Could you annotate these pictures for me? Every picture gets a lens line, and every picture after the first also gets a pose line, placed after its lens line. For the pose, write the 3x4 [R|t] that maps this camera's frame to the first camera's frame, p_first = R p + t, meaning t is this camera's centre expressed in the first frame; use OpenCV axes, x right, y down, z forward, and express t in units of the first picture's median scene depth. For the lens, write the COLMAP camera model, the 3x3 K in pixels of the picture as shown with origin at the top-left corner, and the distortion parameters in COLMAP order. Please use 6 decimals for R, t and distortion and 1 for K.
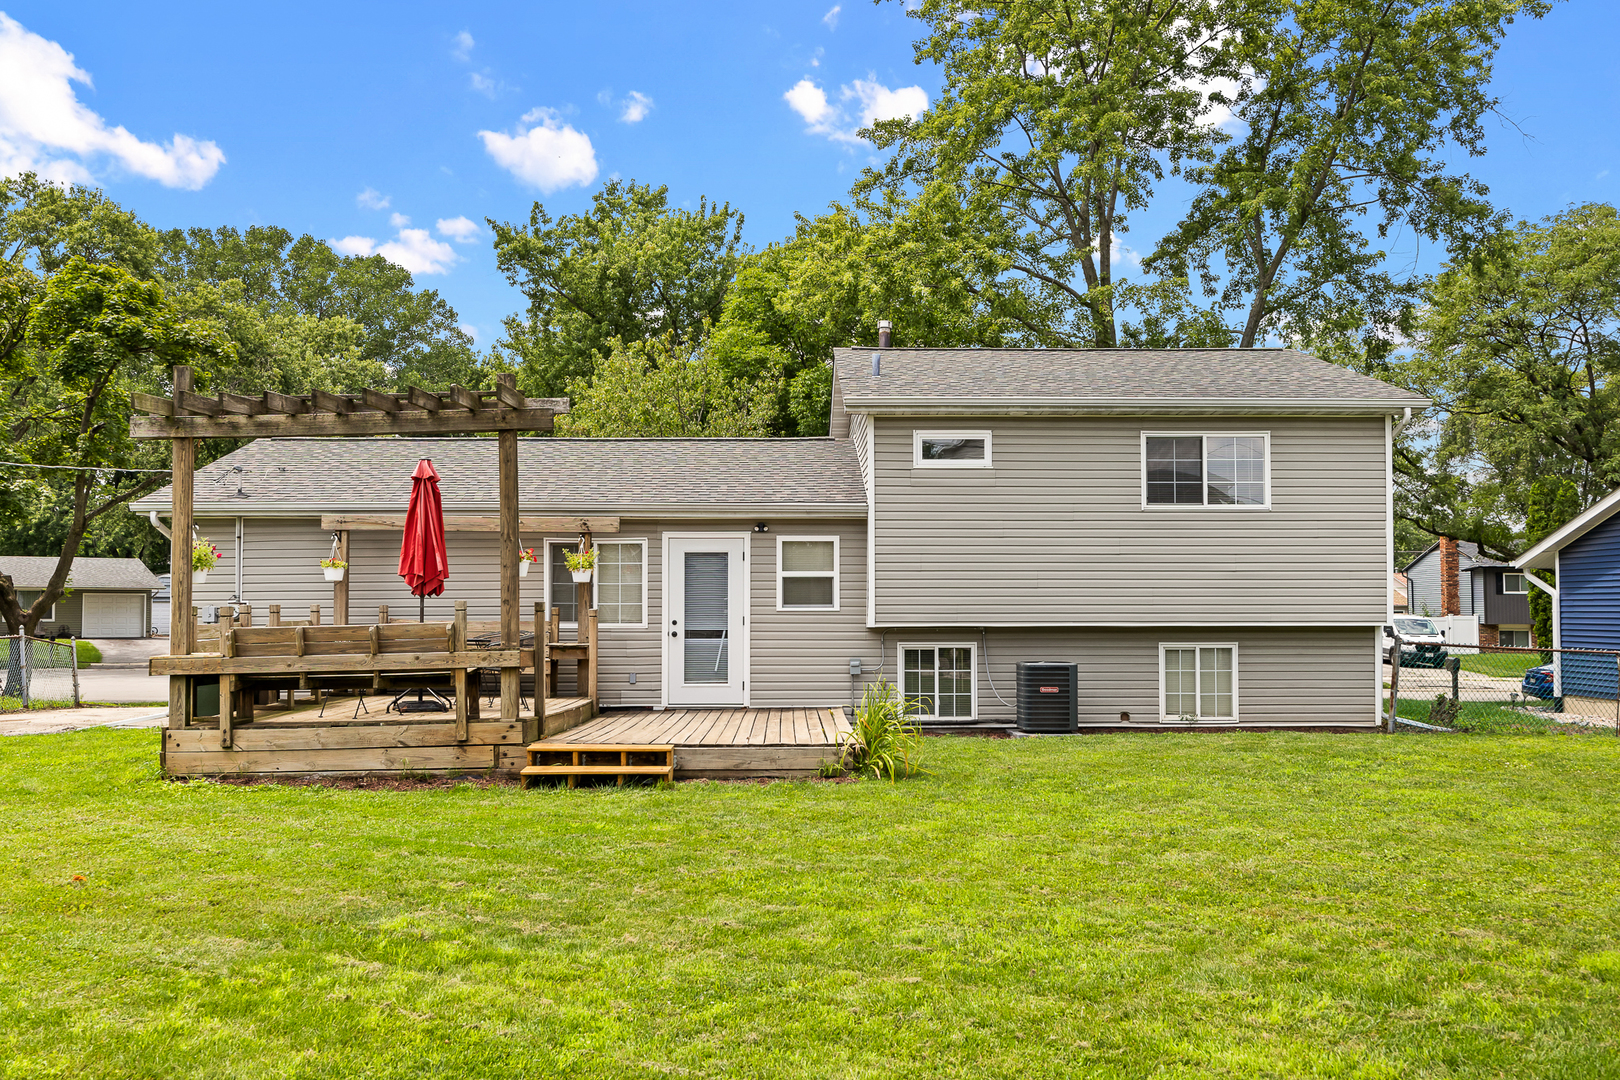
lens RADIAL K [[1320.7, 0, 810.0], [0, 1320.7, 540.0], [0, 0, 1]] dist [0.006625, 0.001698]
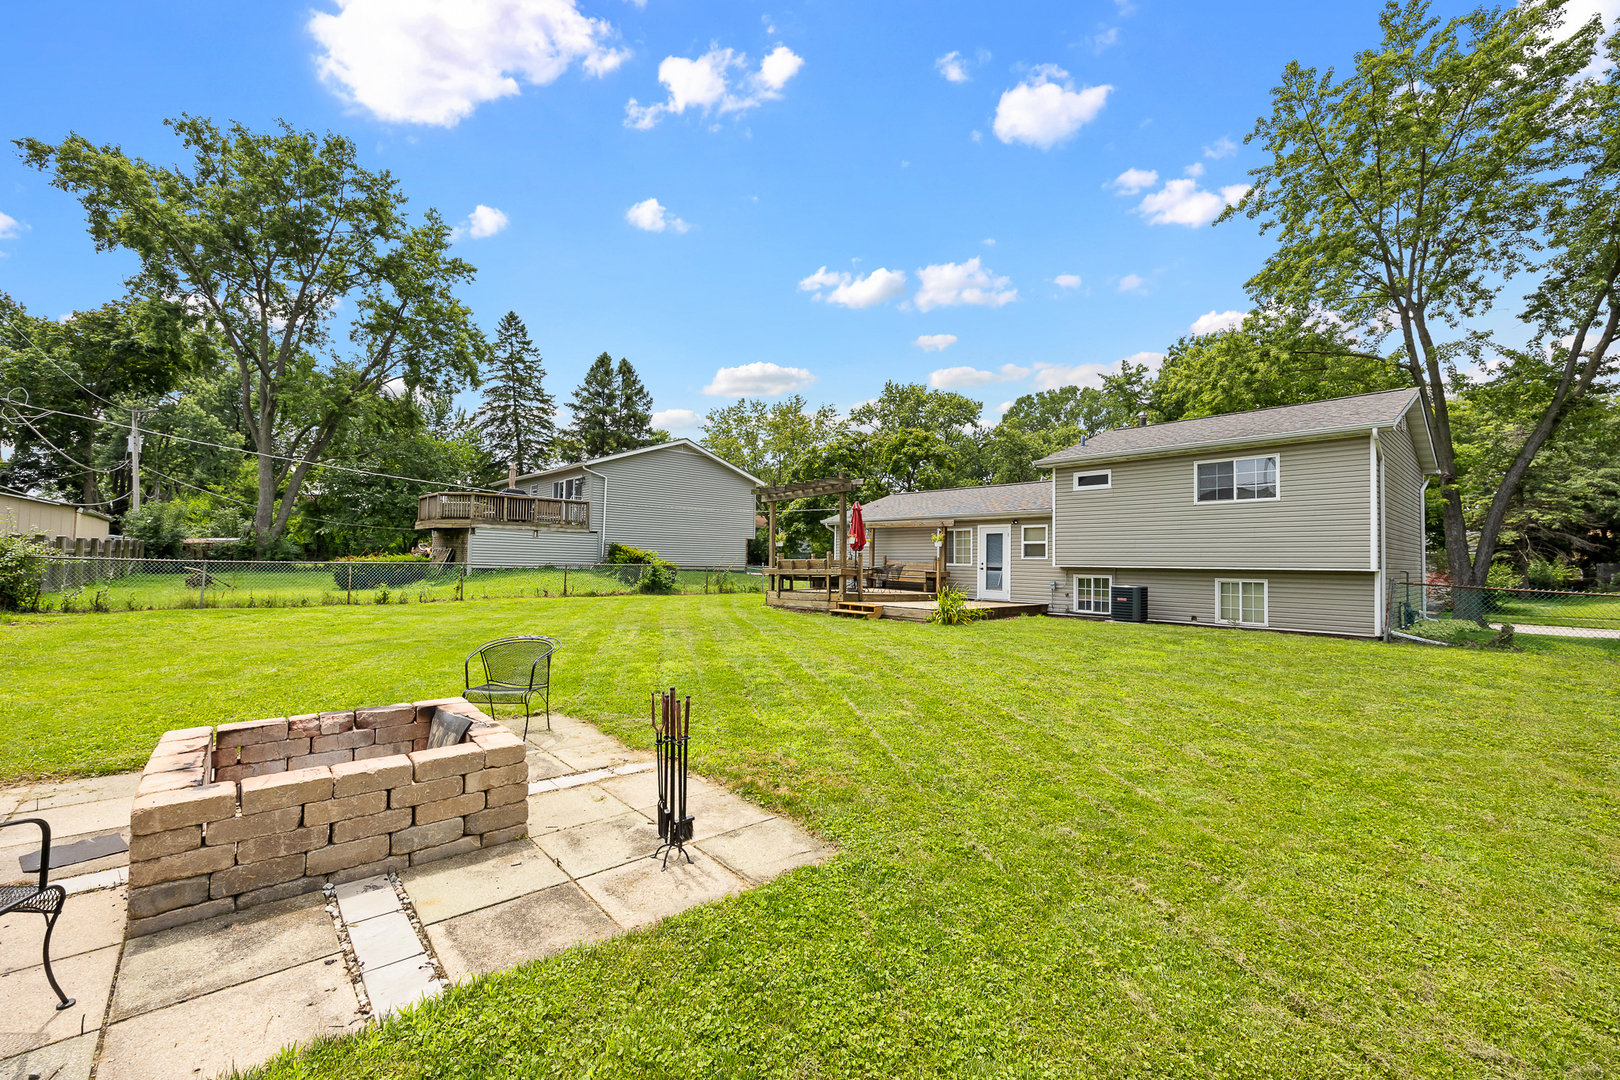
lens RADIAL K [[639.6, 0, 810.0], [0, 639.6, 540.0], [0, 0, 1]] dist [-0.000259, -0.000023]
pose [[0.670273, -0.014267, -0.741978, 0.541522], [0.021103, 0.999777, -0.000160, 0.014412], [0.741815, -0.015551, 0.670425, 0.015870]]
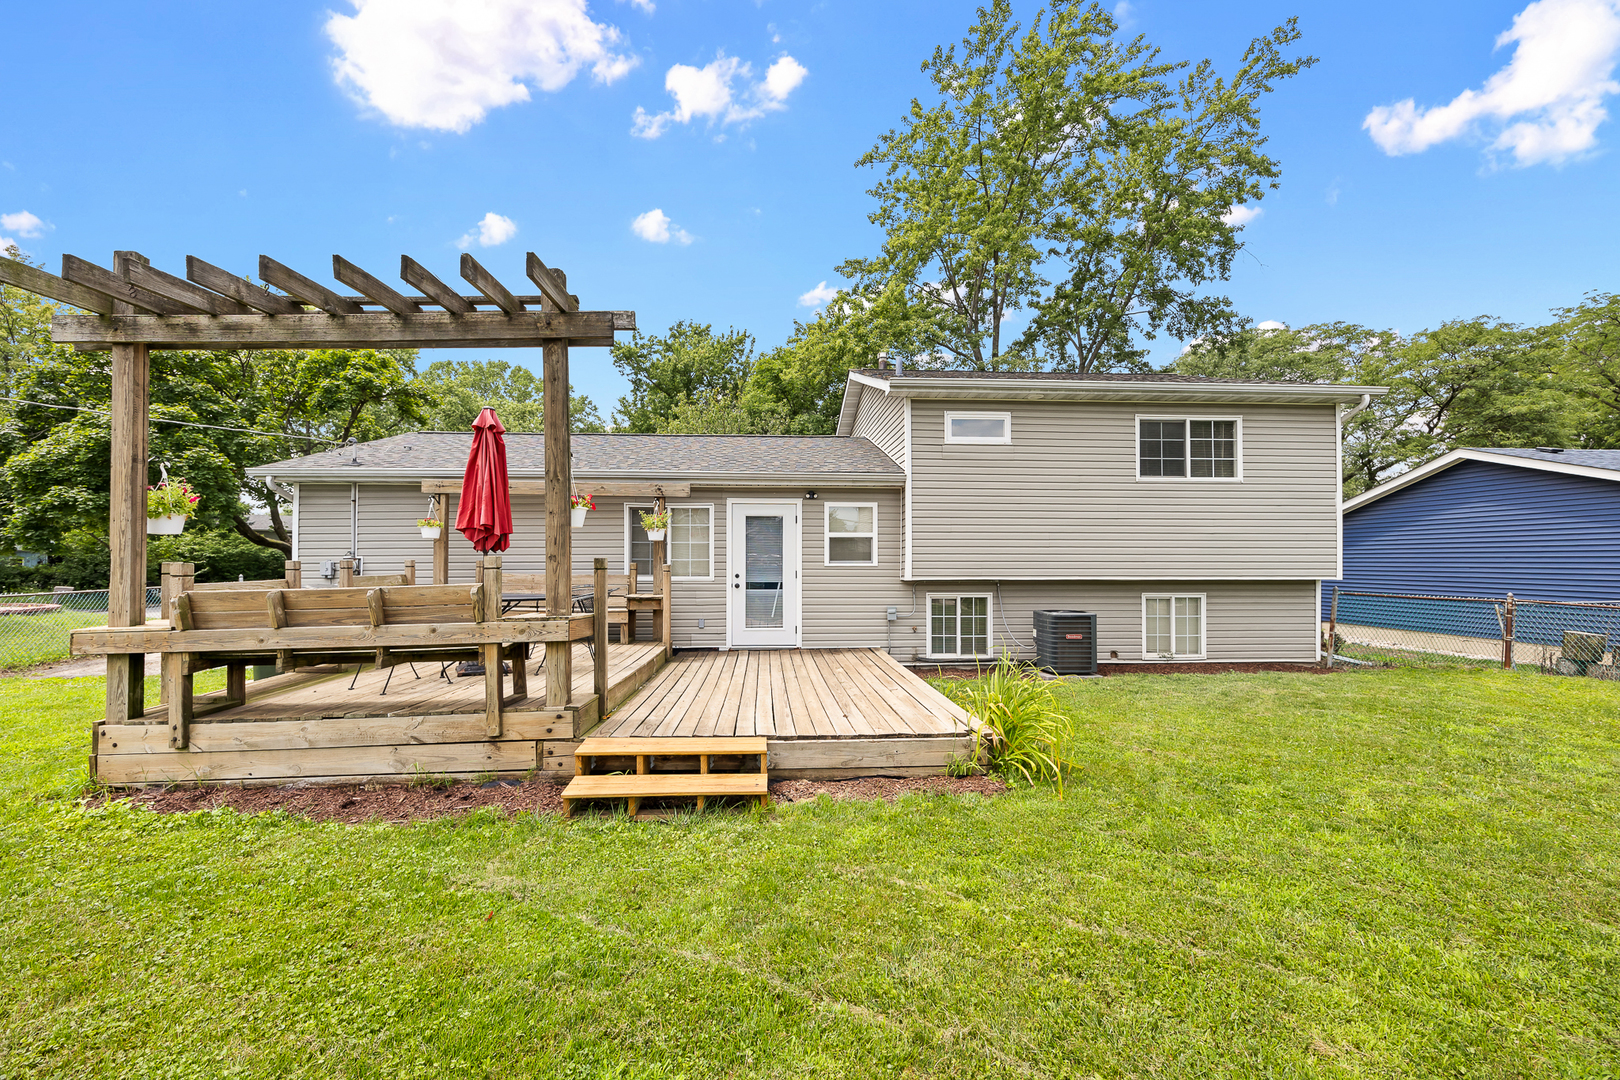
lens RADIAL K [[639.6, 0, 810.0], [0, 639.6, 540.0], [0, 0, 1]] dist [-0.000259, -0.000023]
pose [[0.998557, 0.003673, 0.053584, -0.069569], [-0.004698, 0.999808, 0.019018, 0.020033], [-0.053504, -0.019243, 0.998382, 0.437588]]
